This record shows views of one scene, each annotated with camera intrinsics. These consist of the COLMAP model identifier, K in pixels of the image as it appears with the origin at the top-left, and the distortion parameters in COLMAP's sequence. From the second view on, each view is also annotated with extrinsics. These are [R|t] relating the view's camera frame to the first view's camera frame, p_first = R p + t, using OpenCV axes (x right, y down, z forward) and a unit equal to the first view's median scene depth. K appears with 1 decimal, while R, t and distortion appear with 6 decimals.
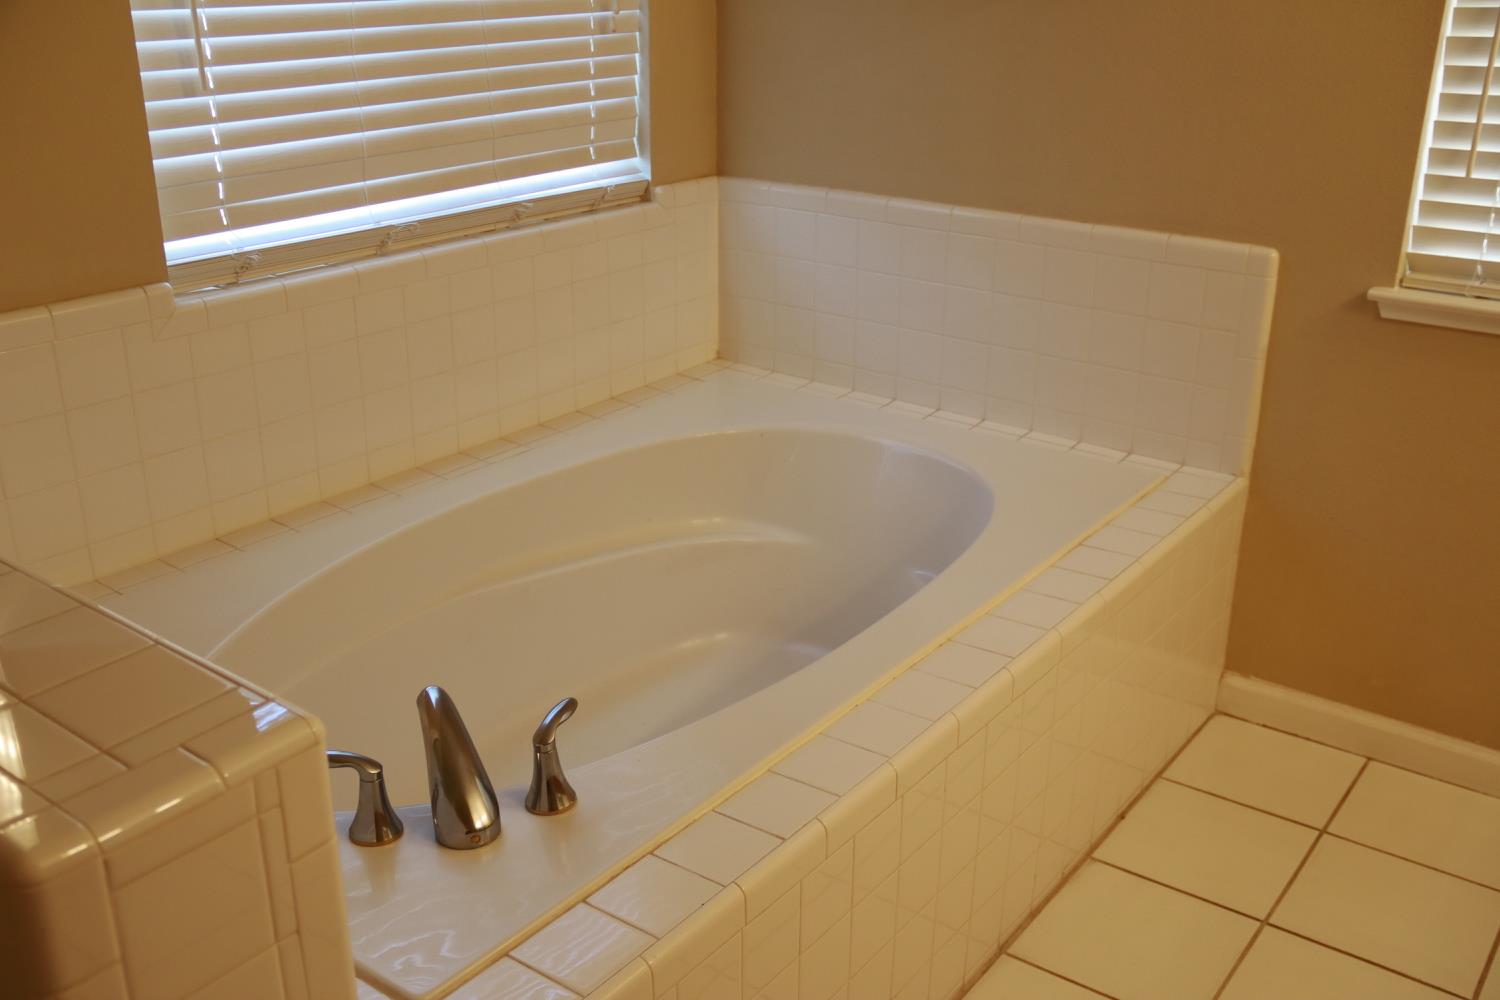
lens RADIAL K [[1415.0, 0, 750.0], [0, 1415.0, 500.0], [0, 0, 1]] dist [-0.106822, 0.145720]
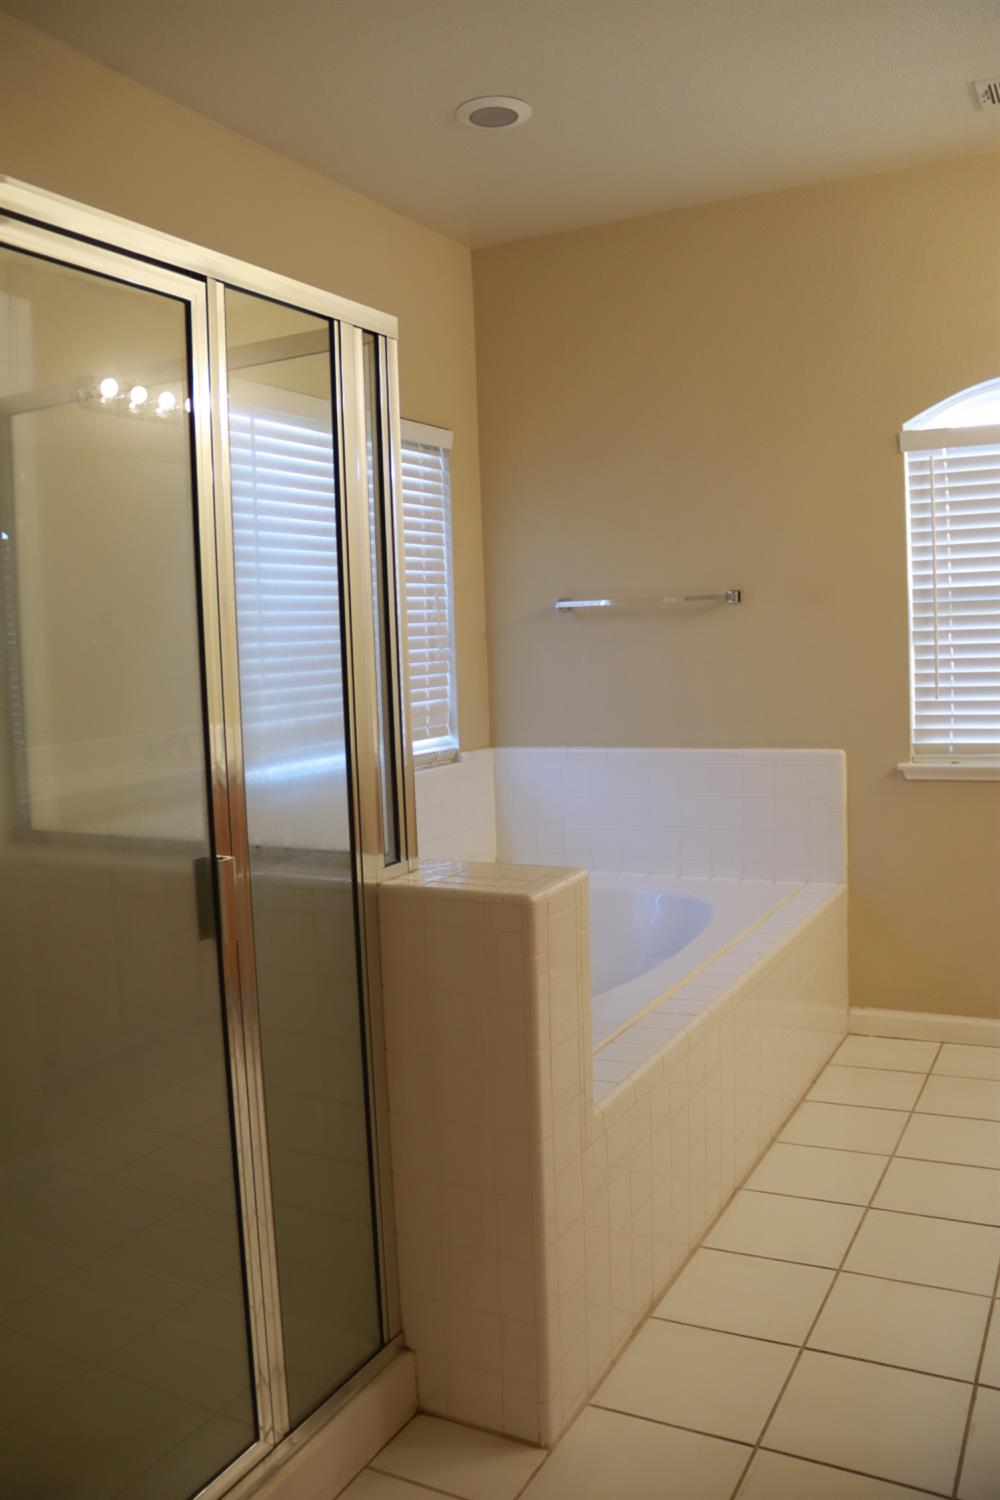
lens RADIAL K [[1208.0, 0, 500.0], [0, 1208.0, 750.0], [0, 0, 1]] dist [-0.151900, 0.083229]
pose [[0.985724, -0.057507, 0.158243, -0.269809], [0.100362, 0.955324, -0.277998, 0.181777], [-0.135187, 0.289911, 0.947458, -0.352213]]
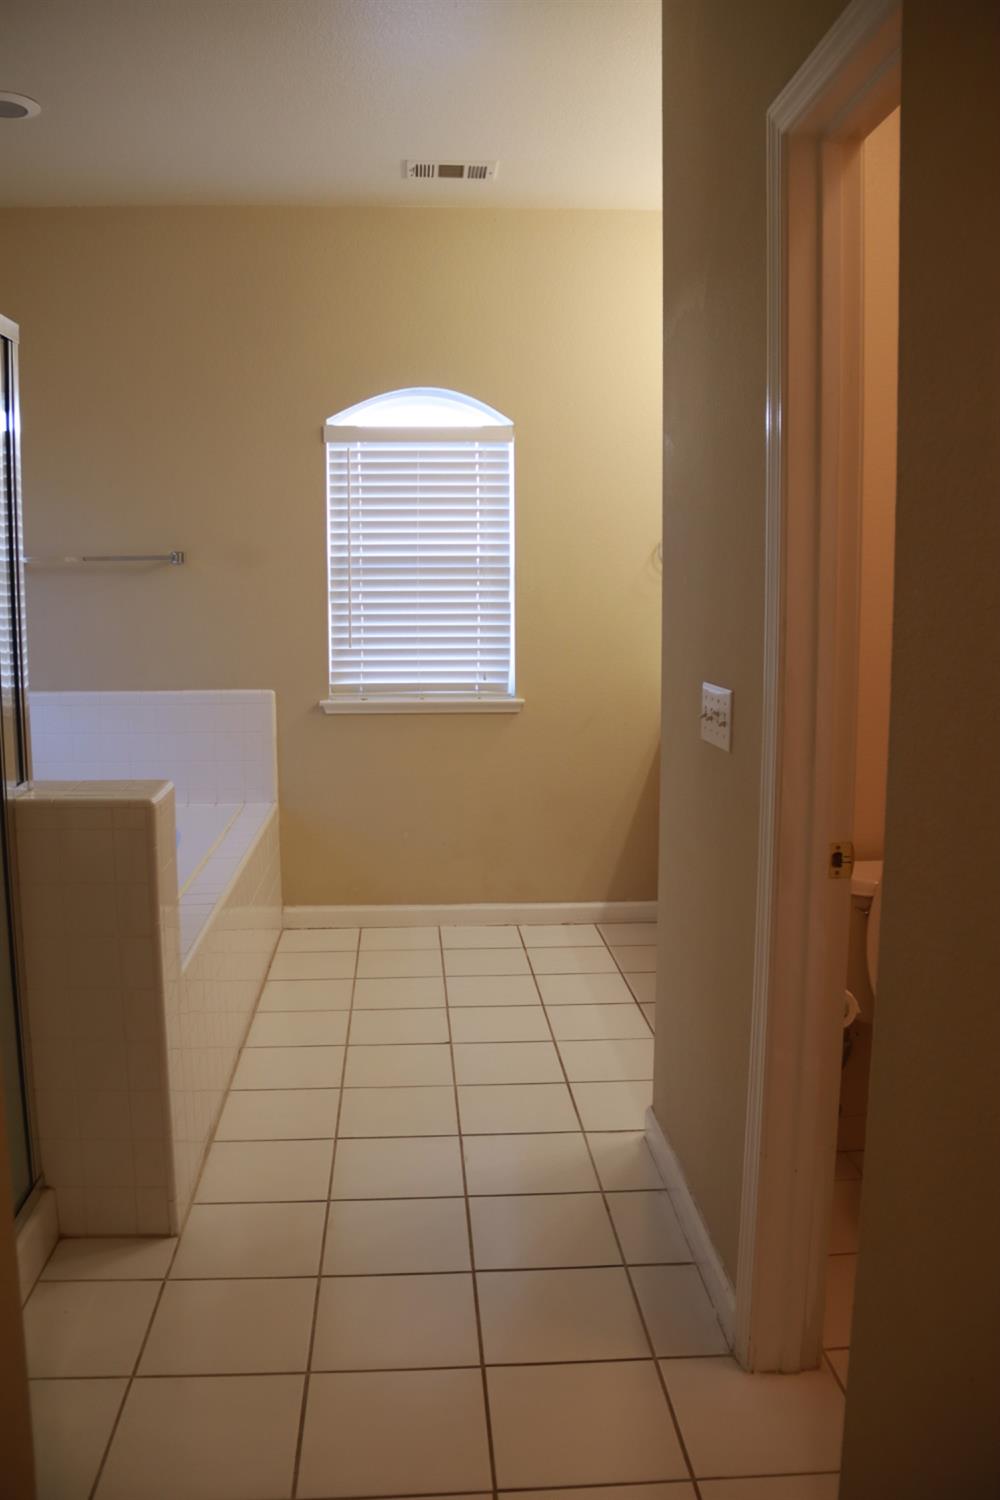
lens RADIAL K [[1208.0, 0, 500.0], [0, 1208.0, 750.0], [0, 0, 1]] dist [-0.151900, 0.083229]
pose [[0.747359, -0.097557, 0.657219, -0.518108], [0.244751, 0.960027, -0.135813, 0.216479], [-0.617699, 0.262356, 0.741362, -0.489816]]
